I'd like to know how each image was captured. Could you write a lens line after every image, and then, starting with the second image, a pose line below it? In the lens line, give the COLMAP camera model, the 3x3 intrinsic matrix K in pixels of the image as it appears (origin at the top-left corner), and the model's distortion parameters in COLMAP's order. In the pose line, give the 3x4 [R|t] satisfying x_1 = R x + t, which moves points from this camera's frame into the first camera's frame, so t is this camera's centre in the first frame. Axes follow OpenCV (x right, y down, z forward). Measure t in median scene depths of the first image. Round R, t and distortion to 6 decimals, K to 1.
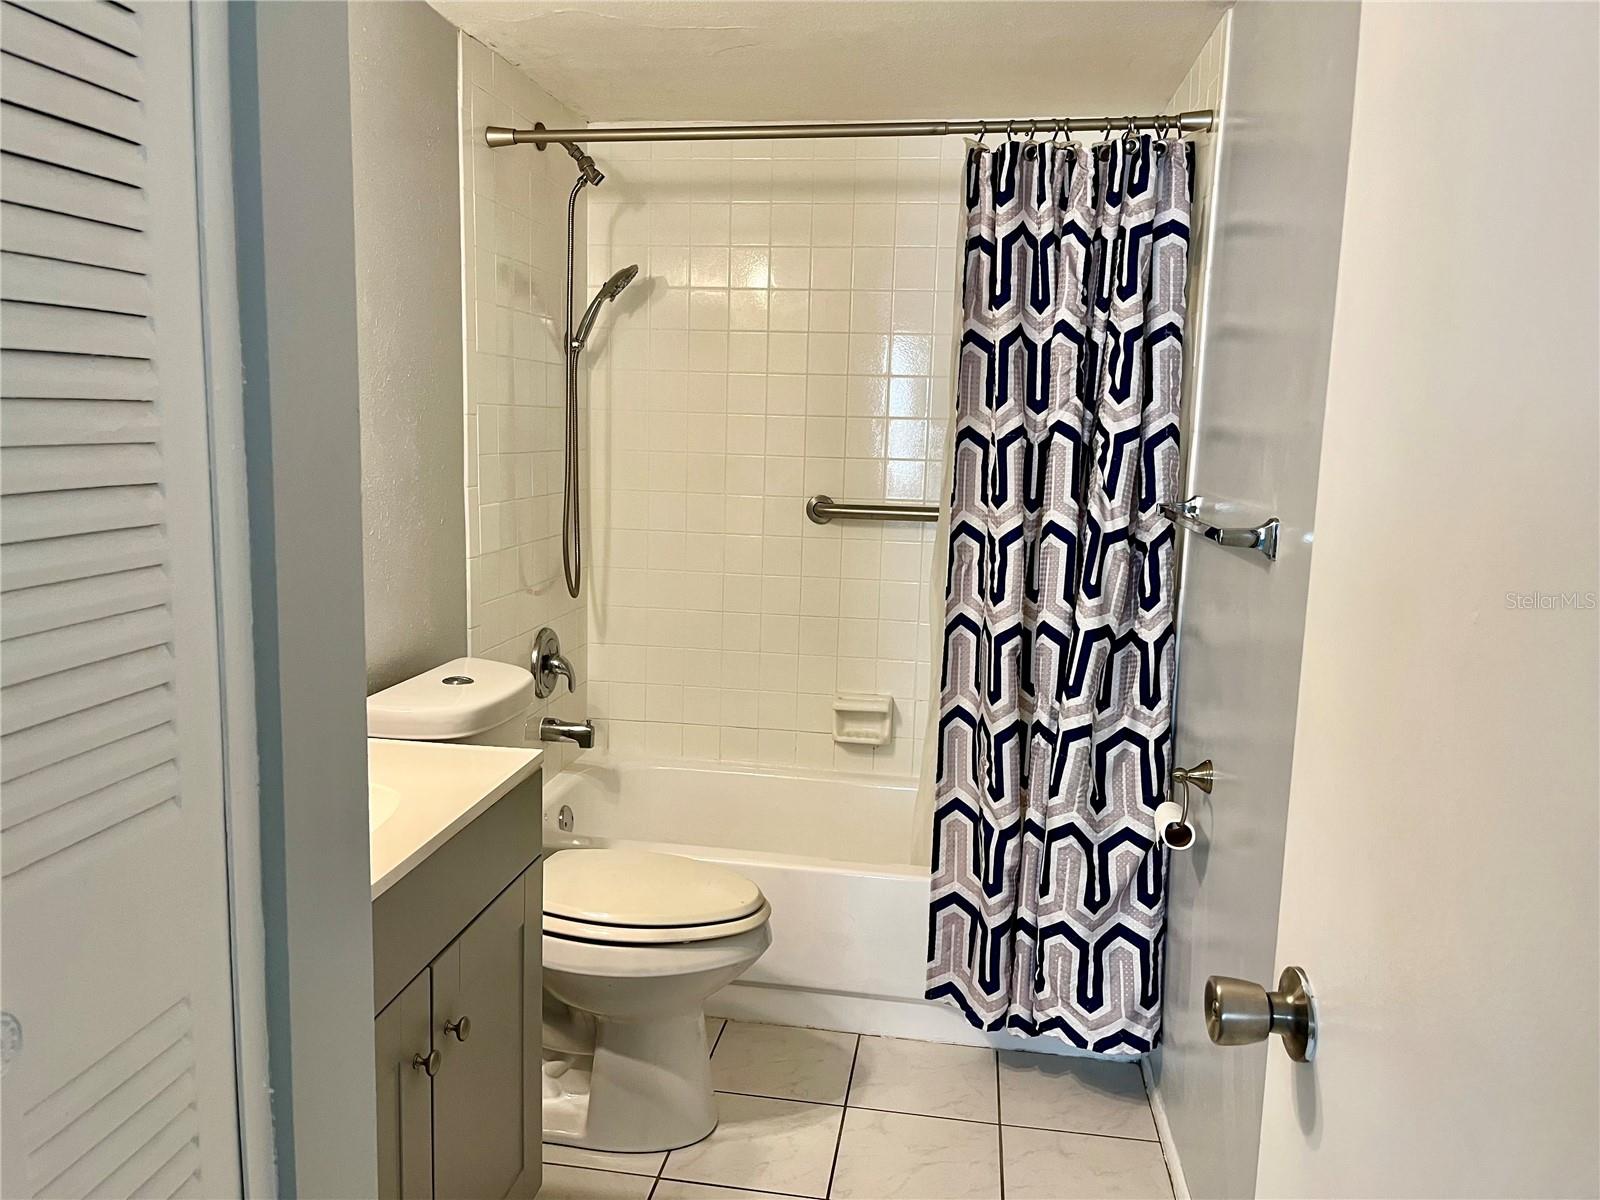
lens RADIAL K [[1213.7, 0, 785.1], [0, 1213.7, 588.0], [0, 0, 1]] dist [0.053328, -0.081953]
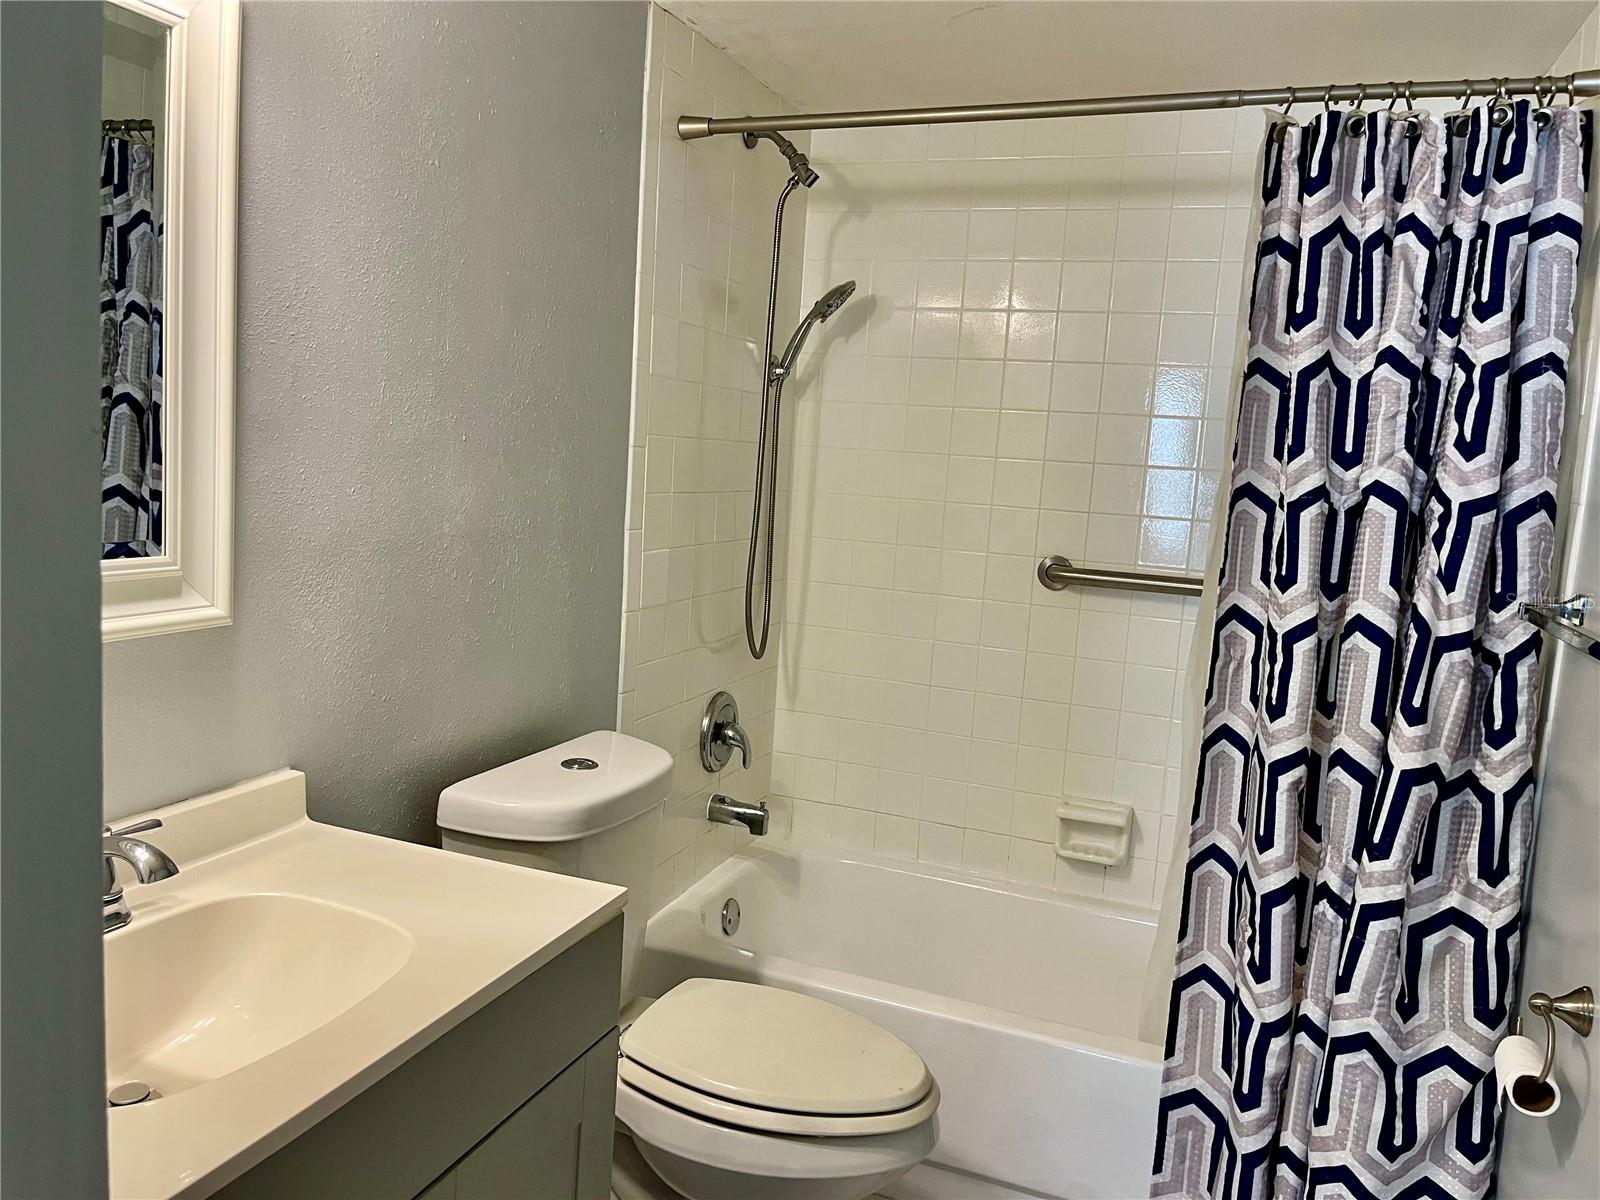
lens RADIAL K [[1213.7, 0, 784.3], [0, 1213.7, 589.6], [0, 0, 1]] dist [0.053328, -0.081953]
pose [[0.975606, 0.059870, -0.211206, 0.032839], [-0.066066, 0.997564, -0.022398, -0.030035], [0.209351, 0.035805, 0.977185, 0.193672]]
